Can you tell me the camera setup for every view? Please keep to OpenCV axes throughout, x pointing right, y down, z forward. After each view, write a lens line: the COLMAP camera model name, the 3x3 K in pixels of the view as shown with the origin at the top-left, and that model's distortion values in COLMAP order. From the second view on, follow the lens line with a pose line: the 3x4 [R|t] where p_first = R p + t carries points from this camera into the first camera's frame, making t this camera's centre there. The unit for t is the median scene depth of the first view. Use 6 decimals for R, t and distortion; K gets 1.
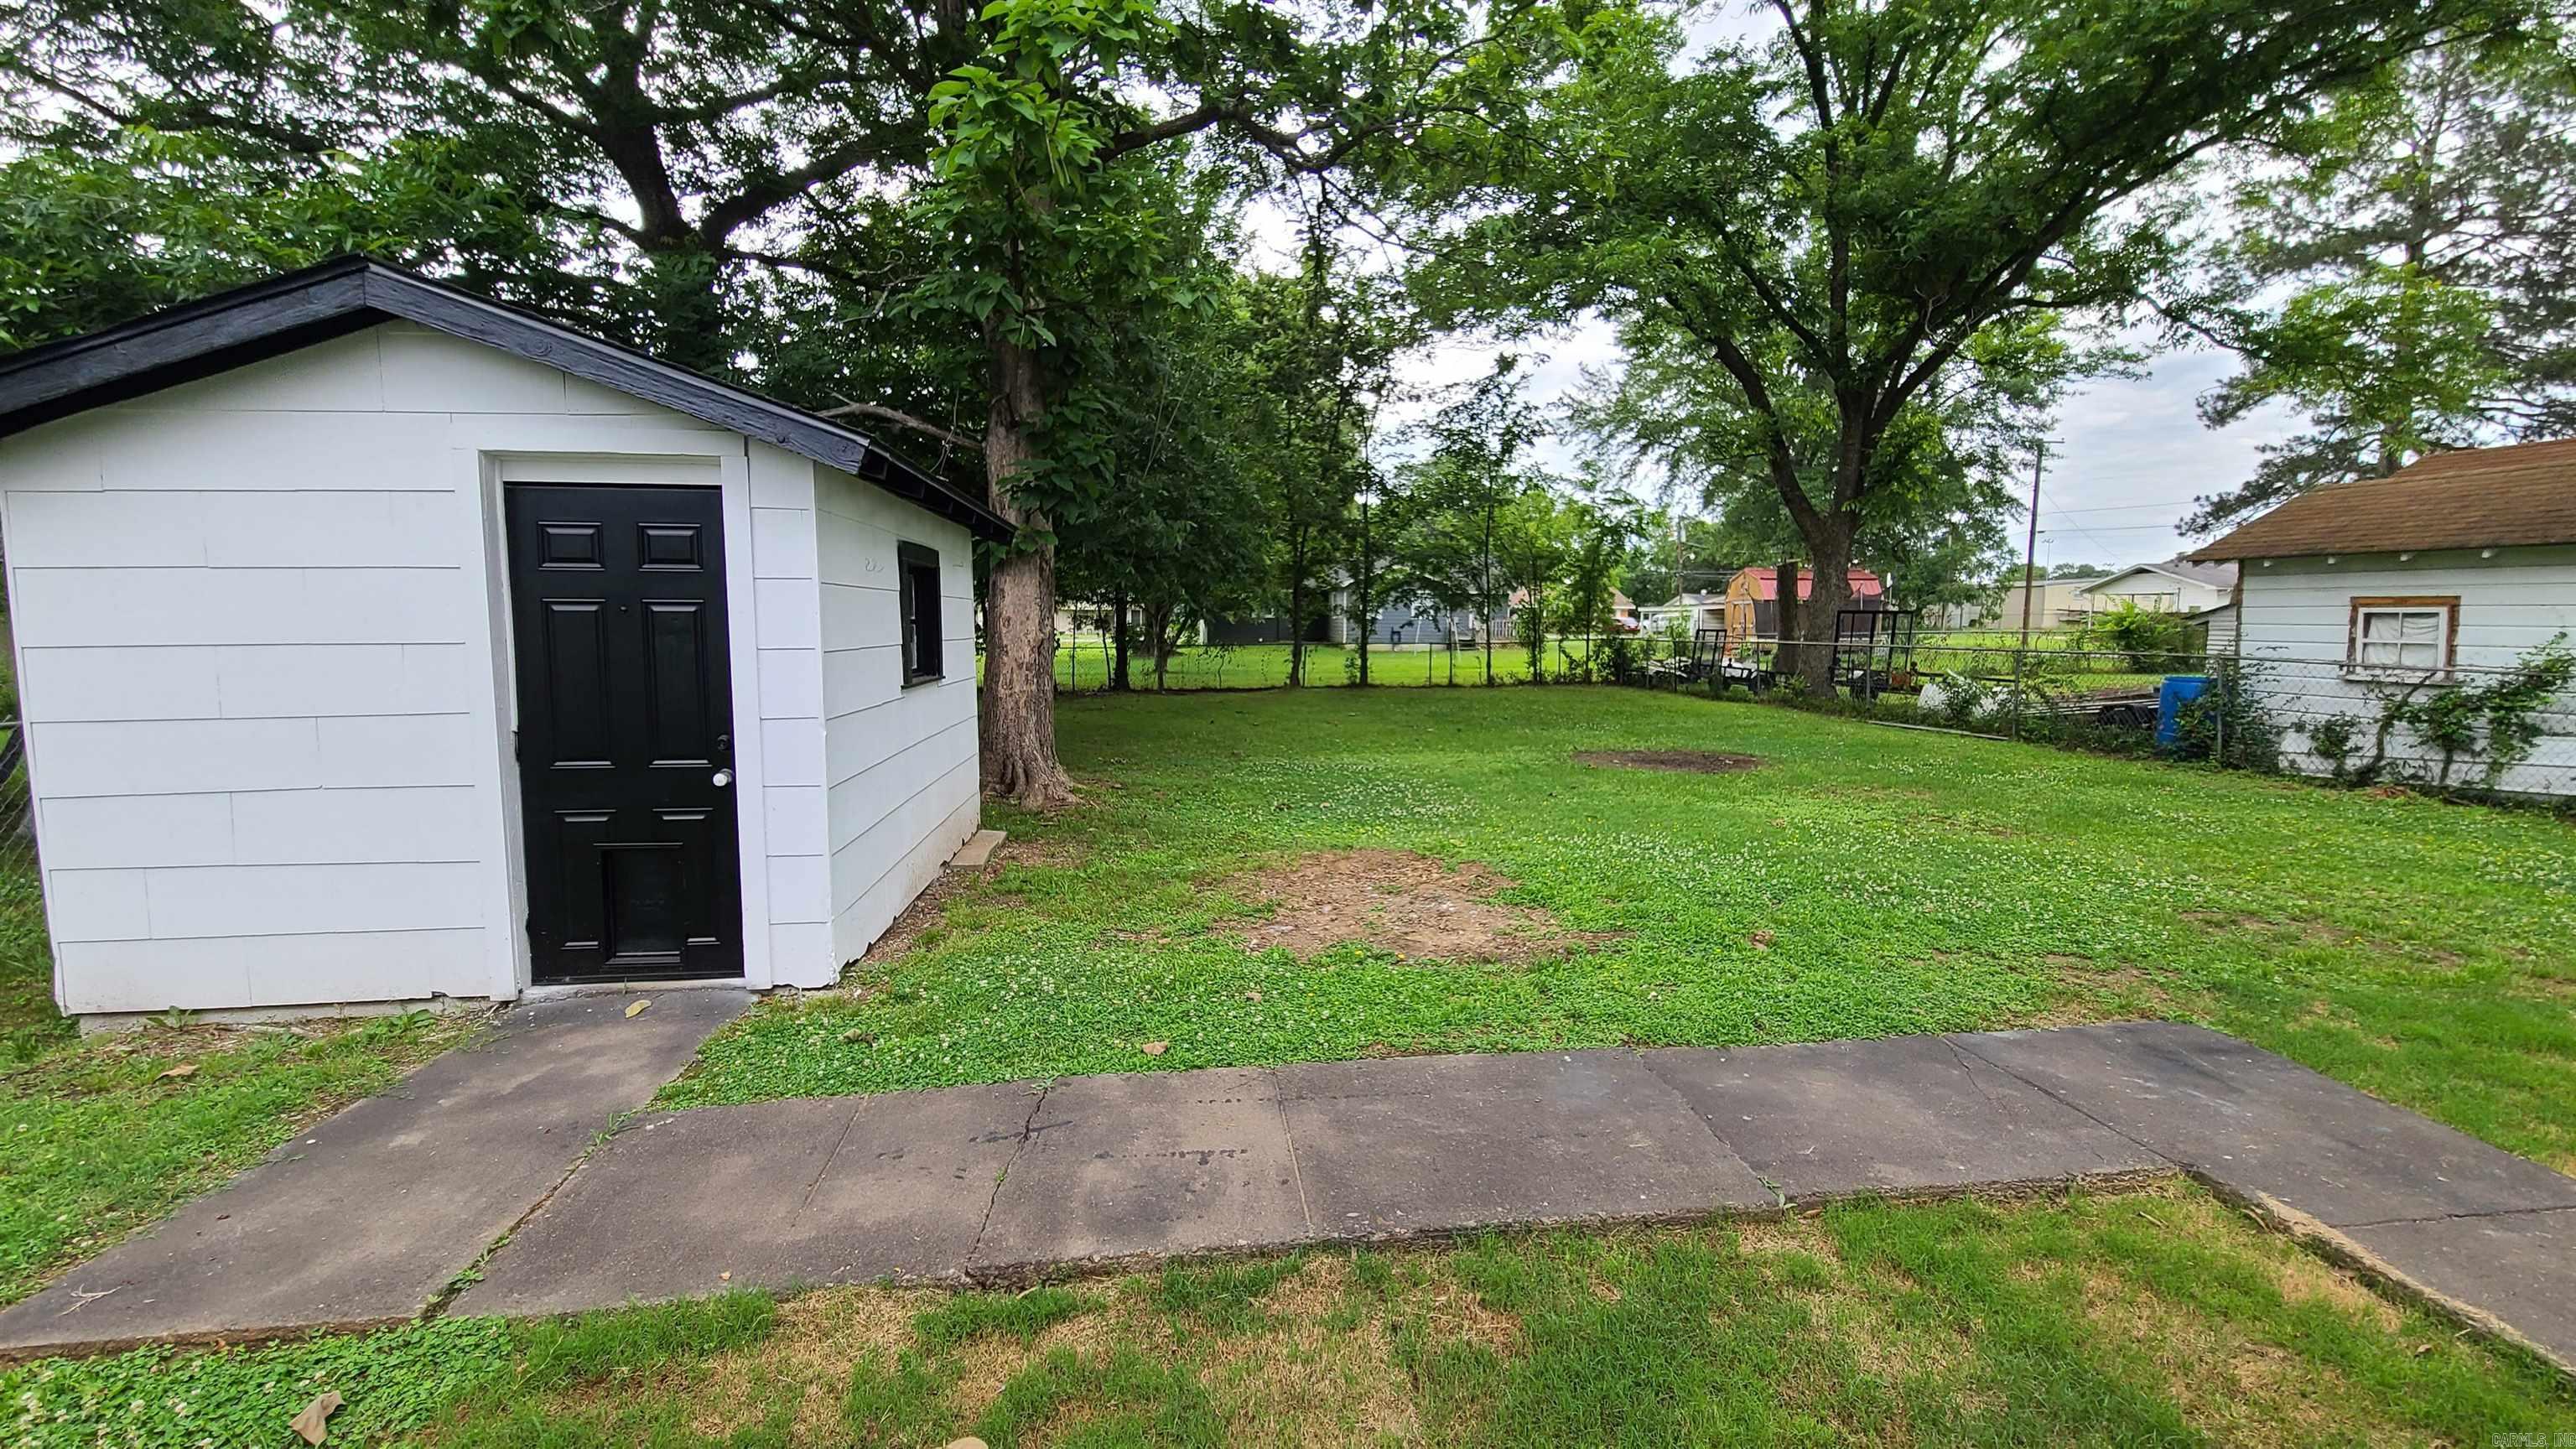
lens RADIAL K [[1044.9, 0, 1292.9], [0, 1044.9, 725.4], [0, 0, 1]] dist [0.006033, -0.004368]
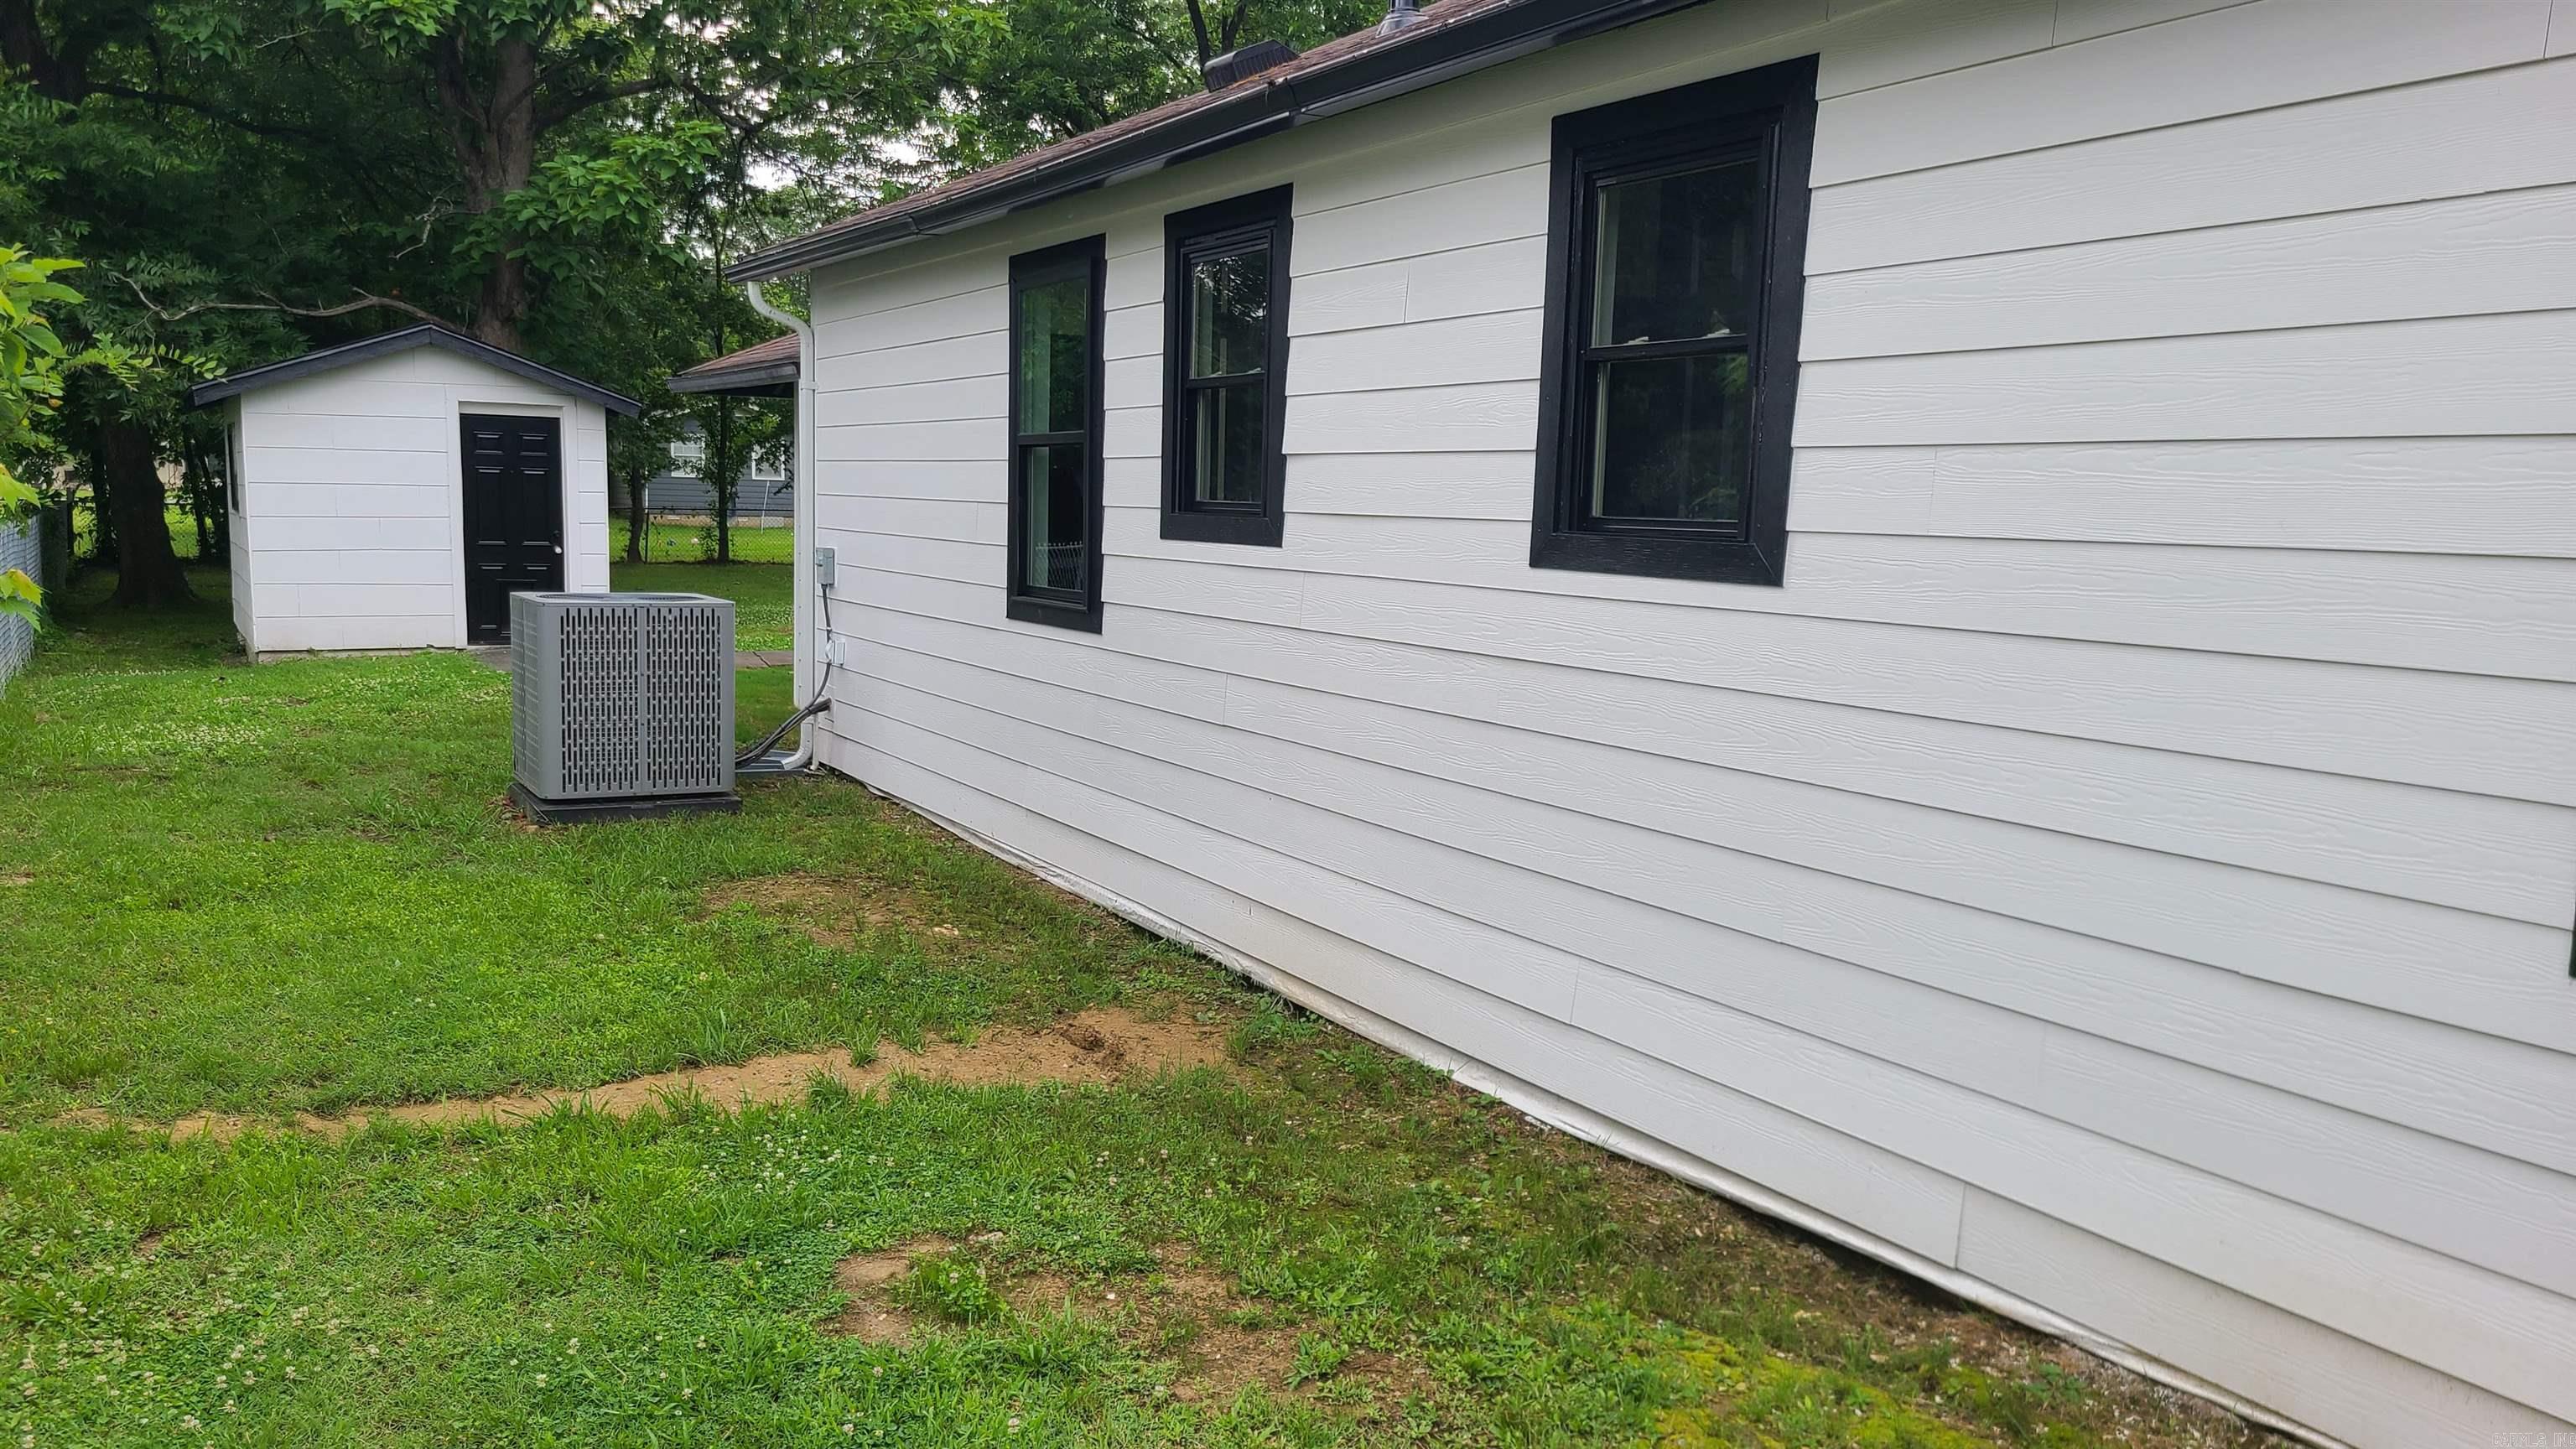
lens RADIAL K [[1905.8, 0, 1295.8], [0, 1905.8, 731.8], [0, 0, 1]] dist [0.029131, -0.009256]
pose [[0.916453, -0.027773, 0.399176, -0.161074], [0.016211, 0.999346, 0.032310, 0.071227], [-0.399813, -0.023139, 0.916305, -0.721189]]
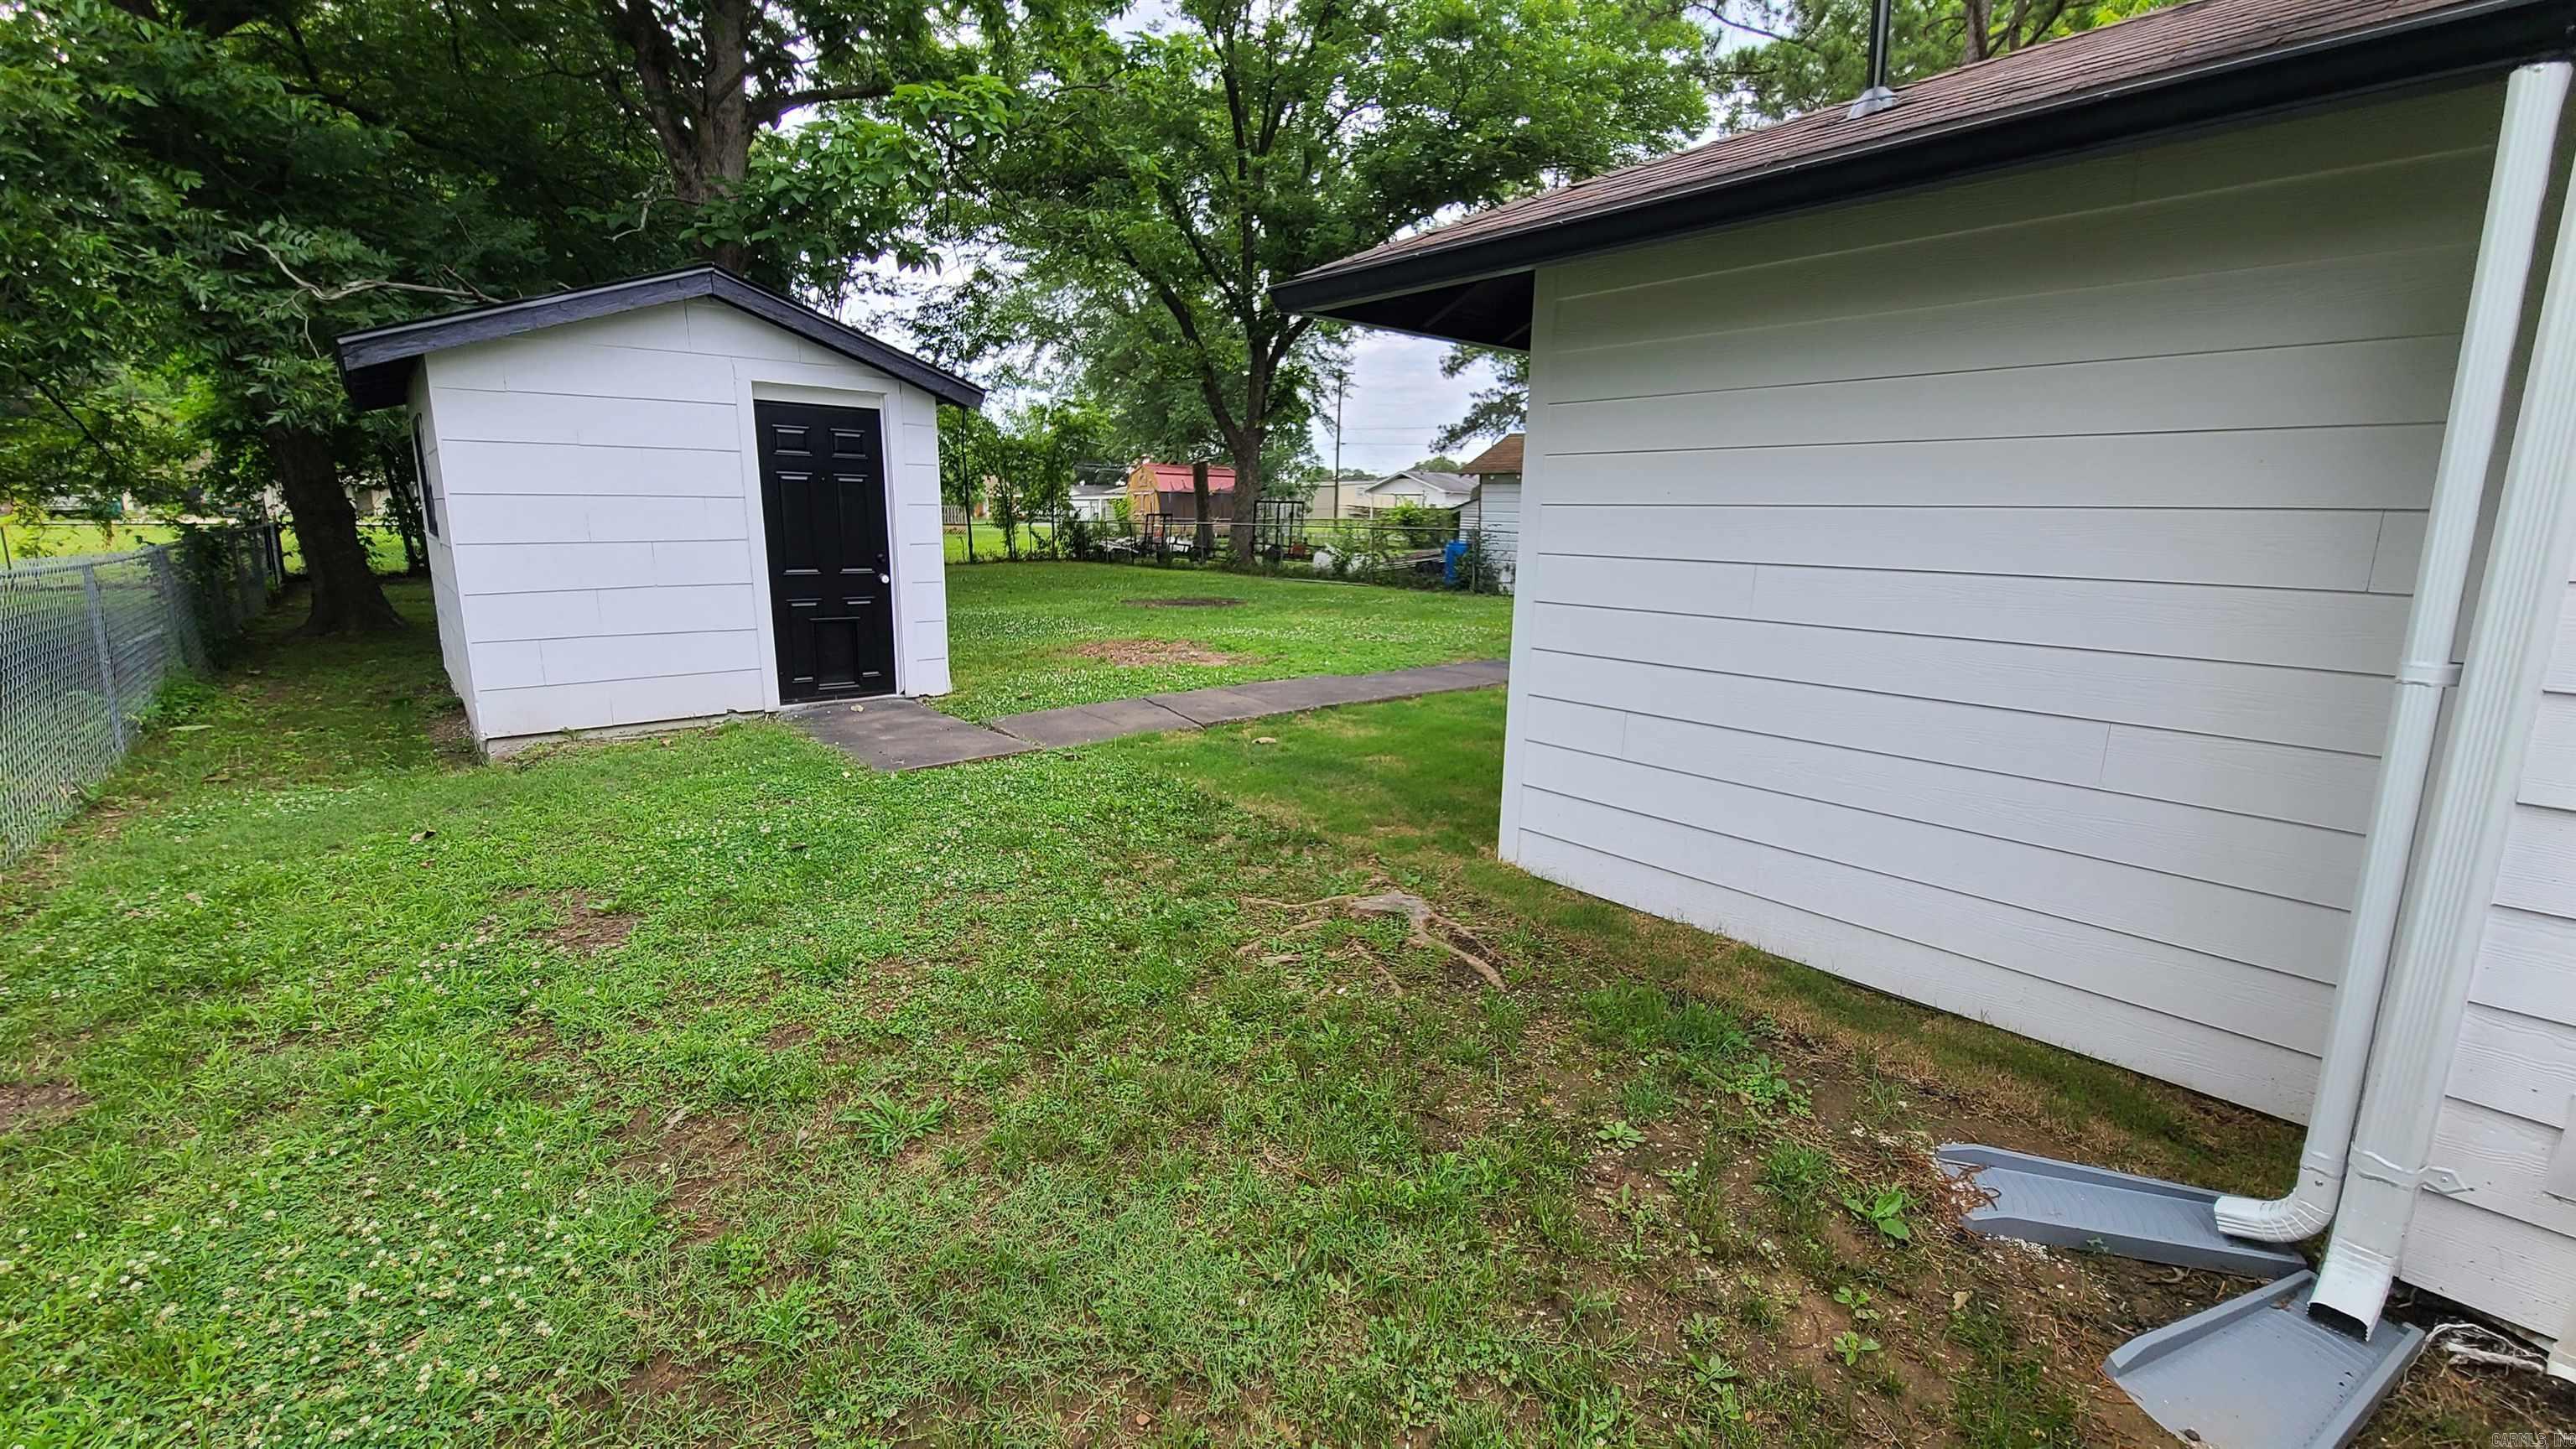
lens RADIAL K [[1044.9, 0, 1294.1], [0, 1044.9, 719.2], [0, 0, 1]] dist [0.006033, -0.004368]
pose [[0.833114, -0.094625, 0.544948, -0.207431], [0.040708, 0.993075, 0.110203, 0.026036], [-0.551602, -0.069628, 0.831196, -0.186896]]
